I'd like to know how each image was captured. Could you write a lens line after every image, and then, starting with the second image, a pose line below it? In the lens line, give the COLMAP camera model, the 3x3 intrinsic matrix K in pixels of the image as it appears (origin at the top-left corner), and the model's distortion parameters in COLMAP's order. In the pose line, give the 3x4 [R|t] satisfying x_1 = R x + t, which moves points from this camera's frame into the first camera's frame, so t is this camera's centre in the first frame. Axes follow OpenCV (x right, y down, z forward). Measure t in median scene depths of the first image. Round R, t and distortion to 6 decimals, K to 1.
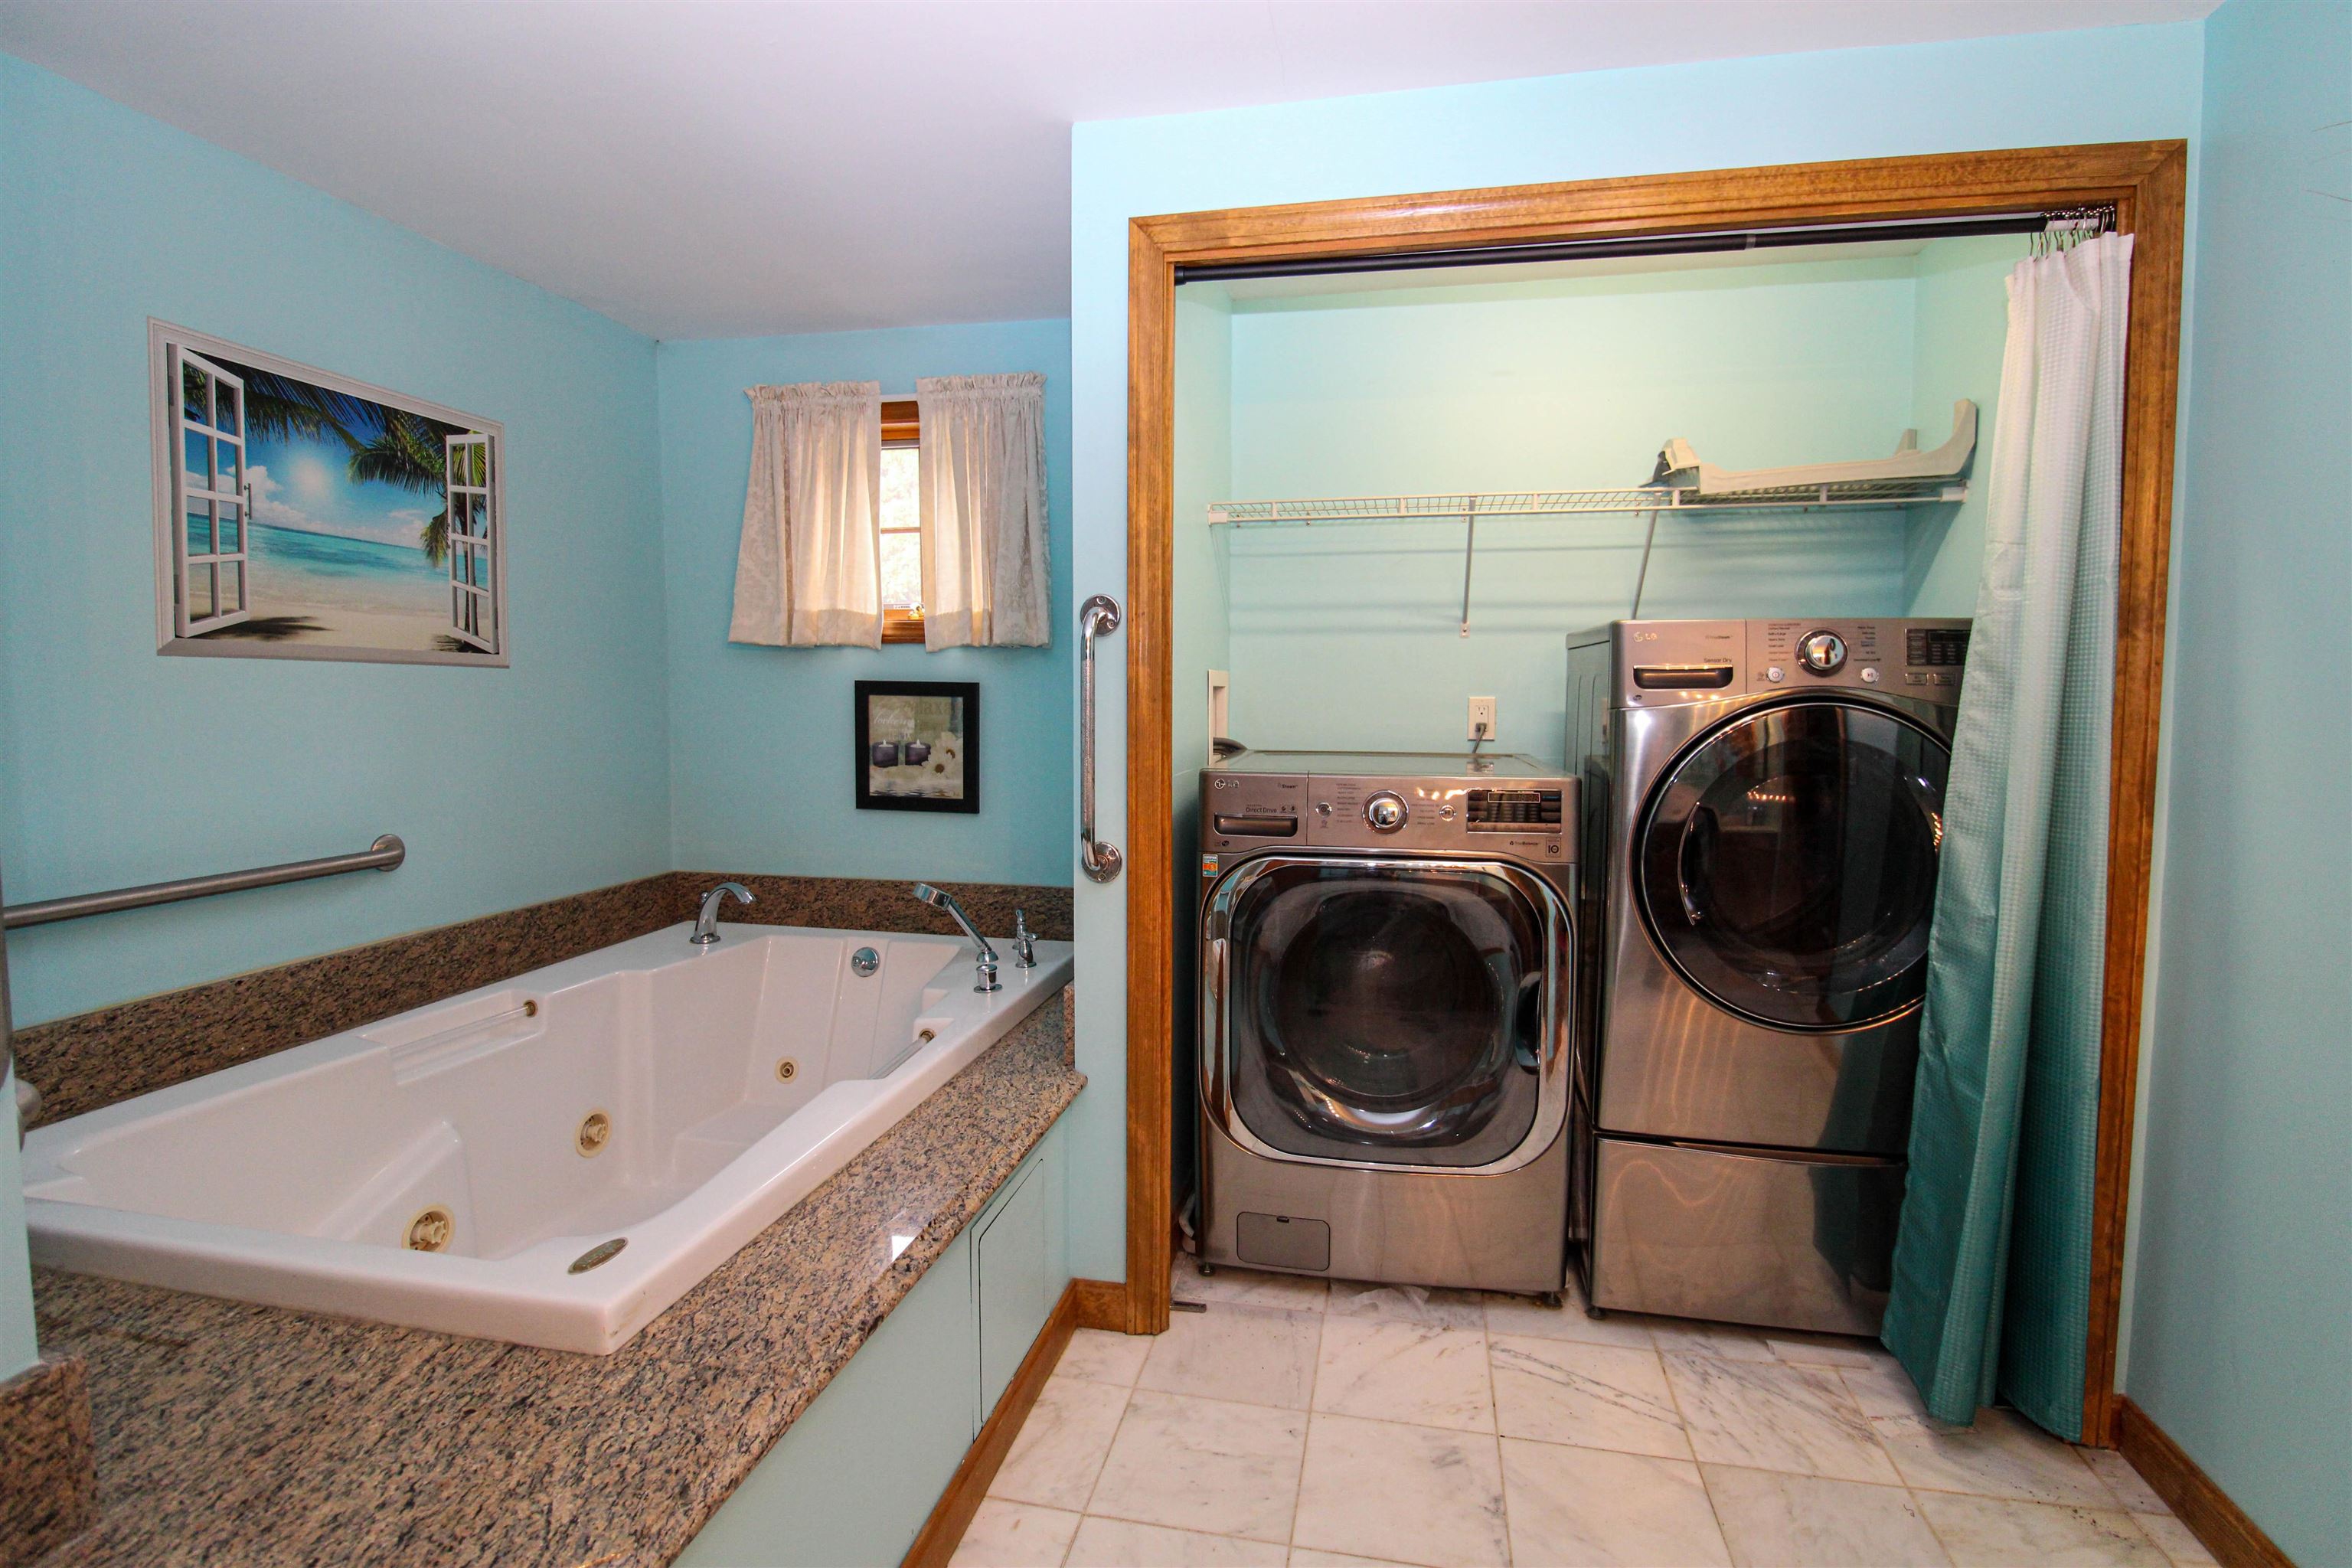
lens RADIAL K [[1110.8, 0, 1192.2], [0, 1110.8, 756.2], [0, 0, 1]] dist [0.005623, -0.022851]
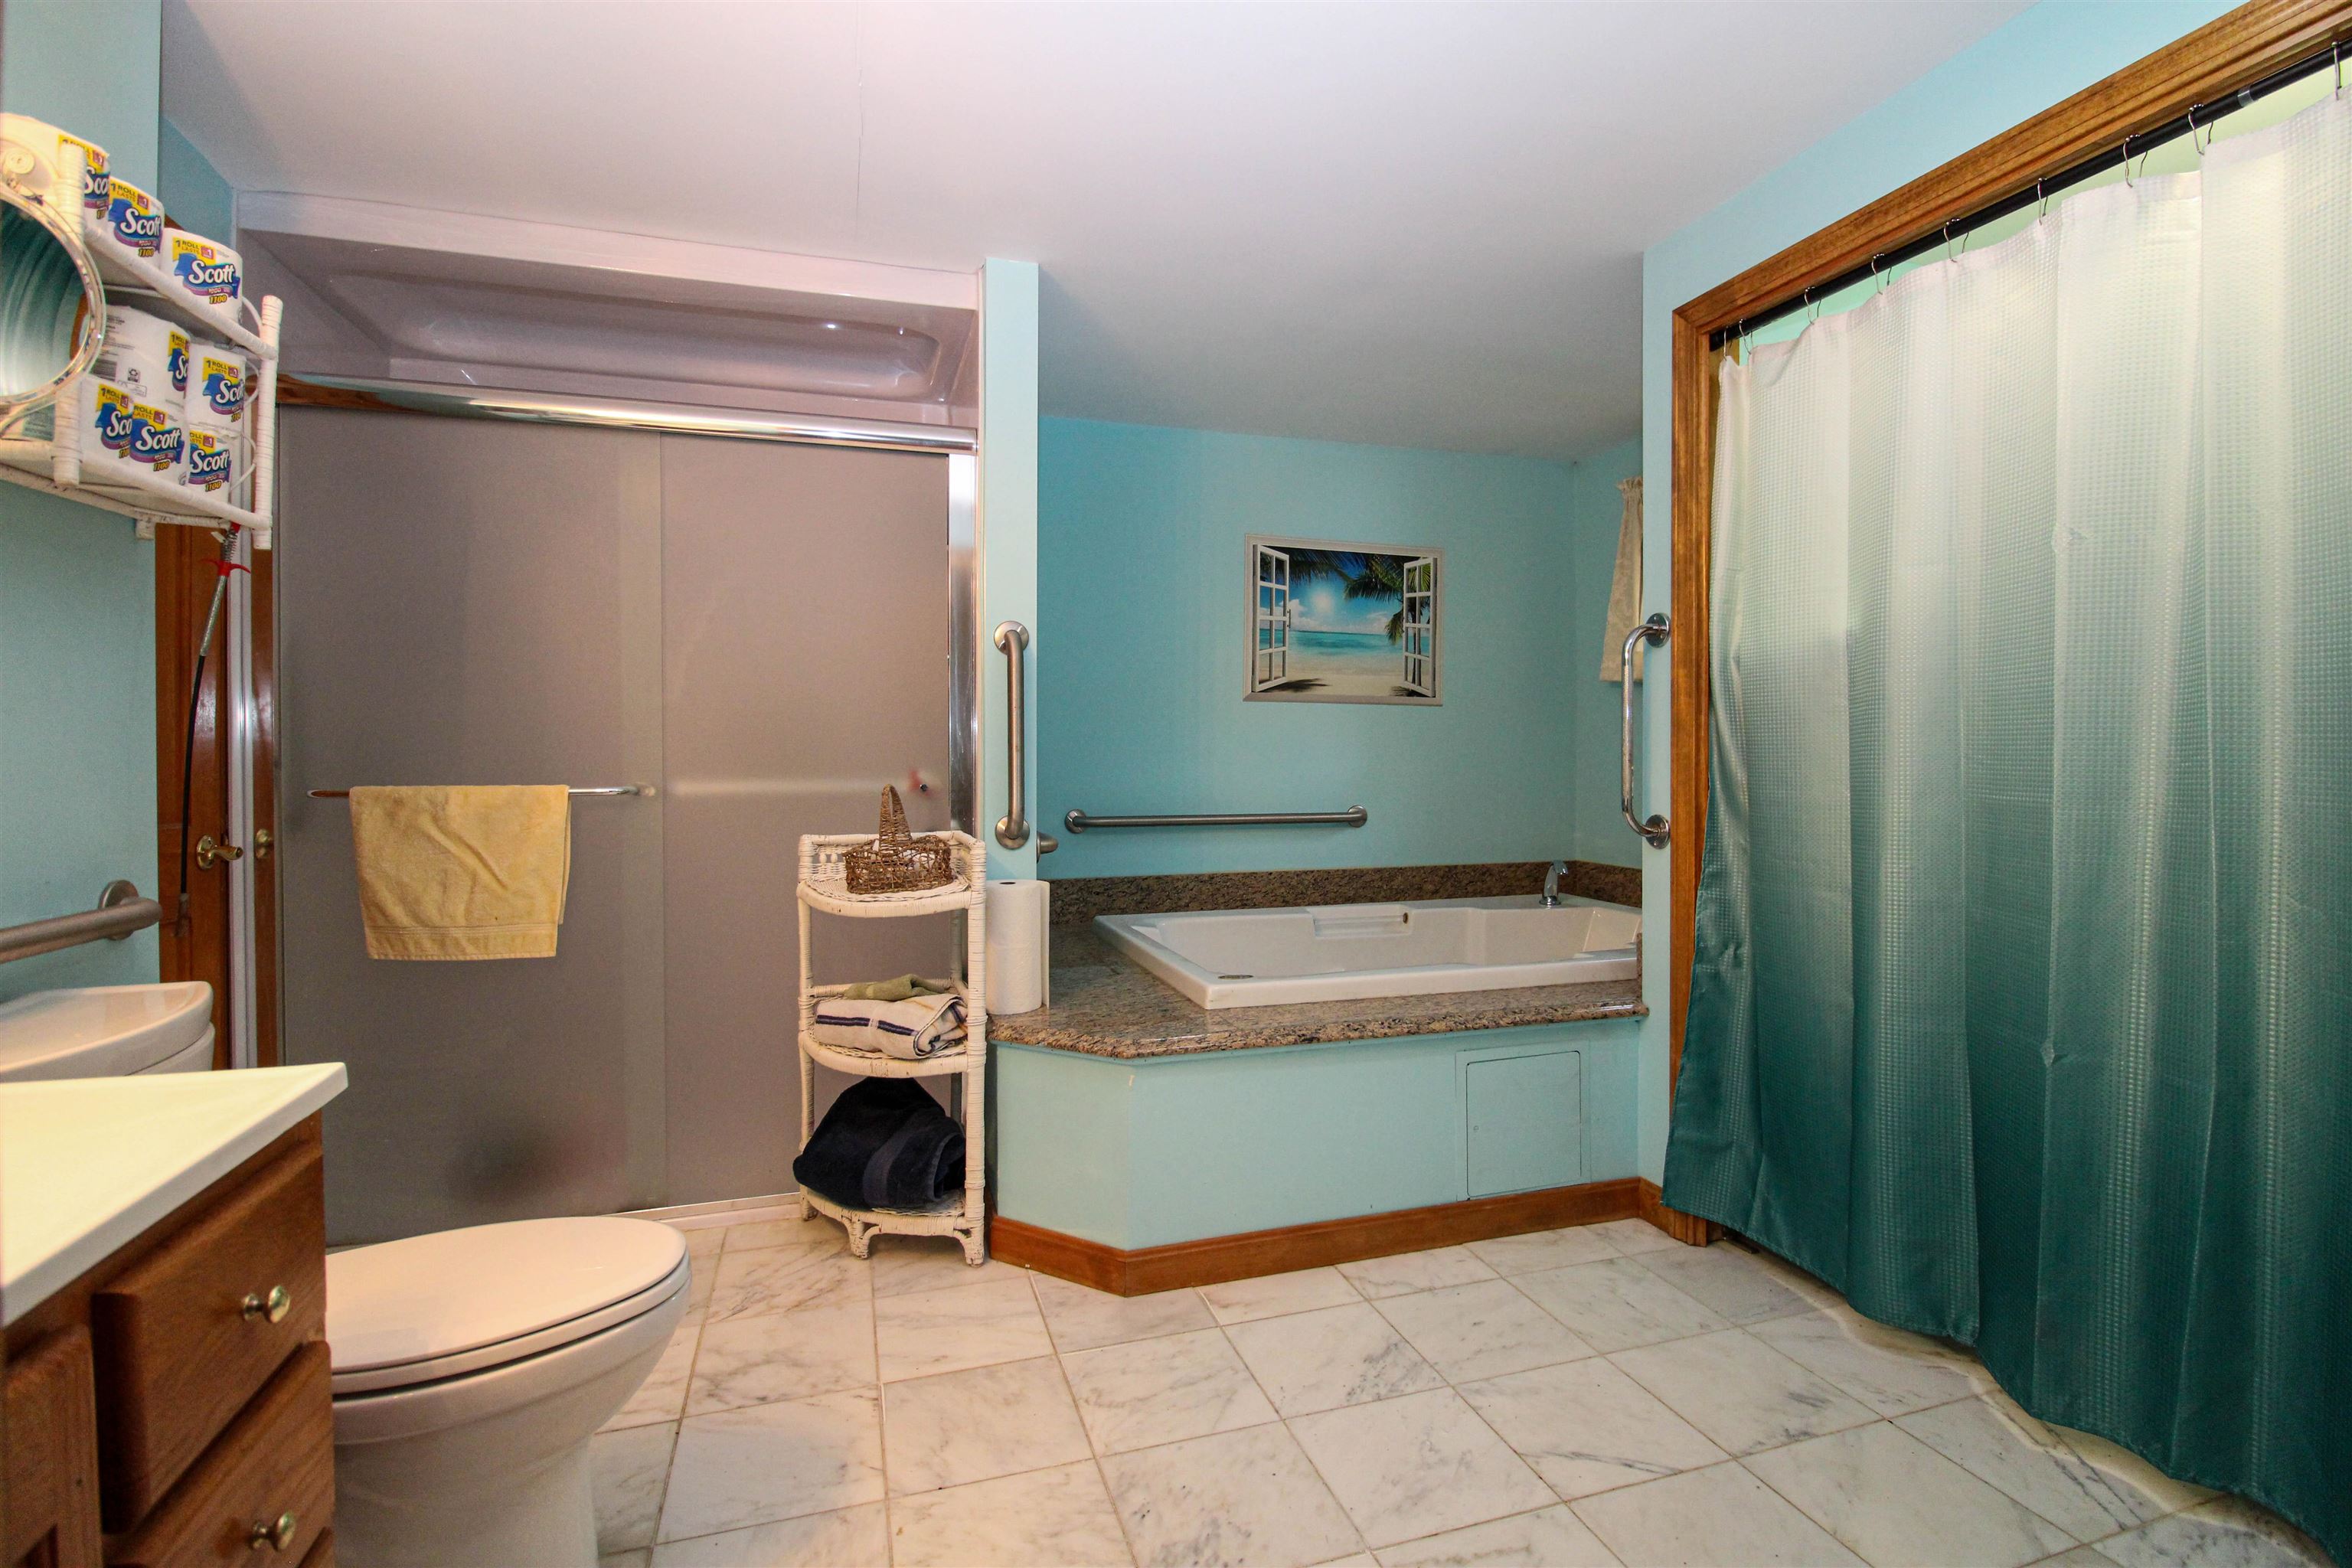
lens RADIAL K [[1110.8, 0, 1192.2], [0, 1110.8, 756.2], [0, 0, 1]] dist [0.005623, -0.022851]
pose [[0.474667, -0.009811, -0.880111, 0.721573], [-0.048075, 0.998156, -0.037054, 0.079503], [0.878851, 0.059900, 0.473320, -0.029324]]
